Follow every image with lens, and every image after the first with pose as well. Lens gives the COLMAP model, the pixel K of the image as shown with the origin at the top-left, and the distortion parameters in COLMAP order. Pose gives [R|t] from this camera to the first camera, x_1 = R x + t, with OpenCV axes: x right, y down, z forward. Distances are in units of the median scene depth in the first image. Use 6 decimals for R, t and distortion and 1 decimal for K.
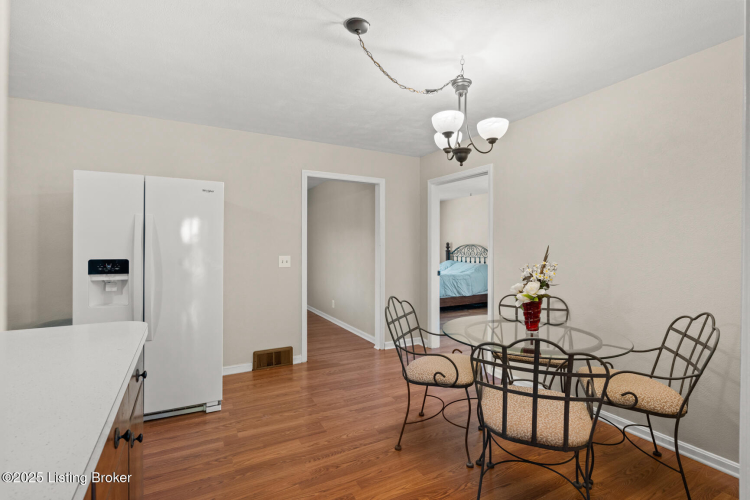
lens RADIAL K [[339.1, 0, 370.5], [0, 339.1, 244.5], [0, 0, 1]] dist [-0.004099, 0.000960]
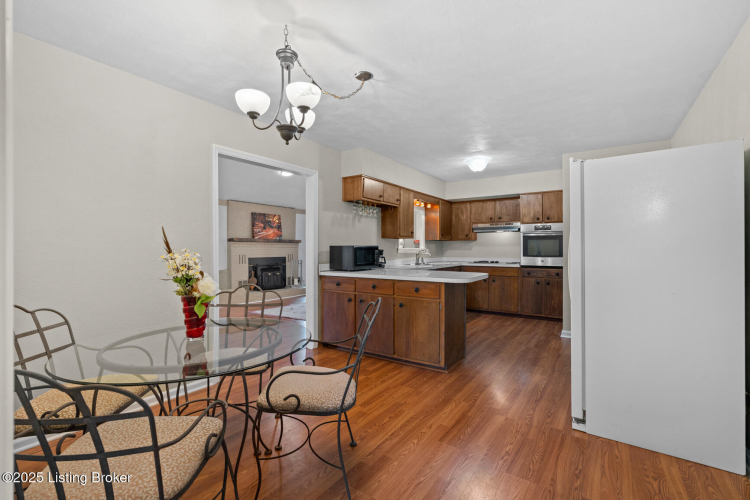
lens RADIAL K [[339.1, 0, 376.3], [0, 339.1, 247.8], [0, 0, 1]] dist [-0.004099, 0.000960]
pose [[-0.878842, 0.005533, -0.477081, 0.451285], [0.011587, 0.999885, -0.009750, 0.049250], [0.476973, -0.014096, -0.878805, 1.766091]]
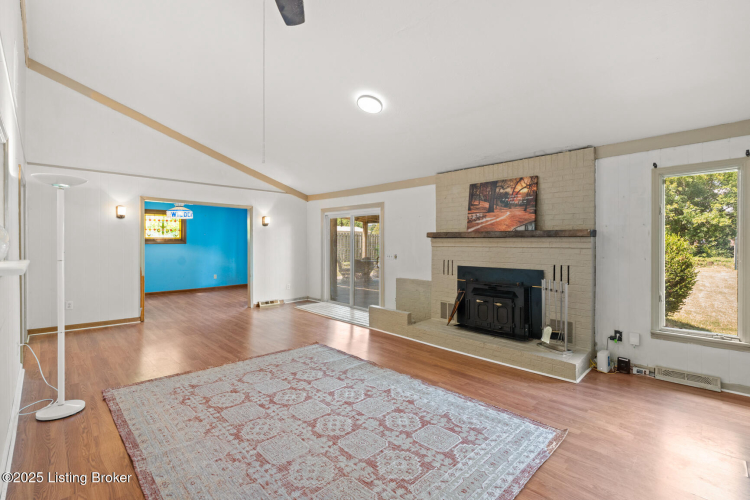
lens RADIAL K [[339.1, 0, 376.1], [0, 339.1, 246.9], [0, 0, 1]] dist [-0.004099, 0.000960]
pose [[-0.296860, -0.006022, 0.954902, -1.986764], [-0.006805, 0.999968, 0.004191, -0.018243], [-0.954897, -0.005254, -0.296892, -1.053808]]
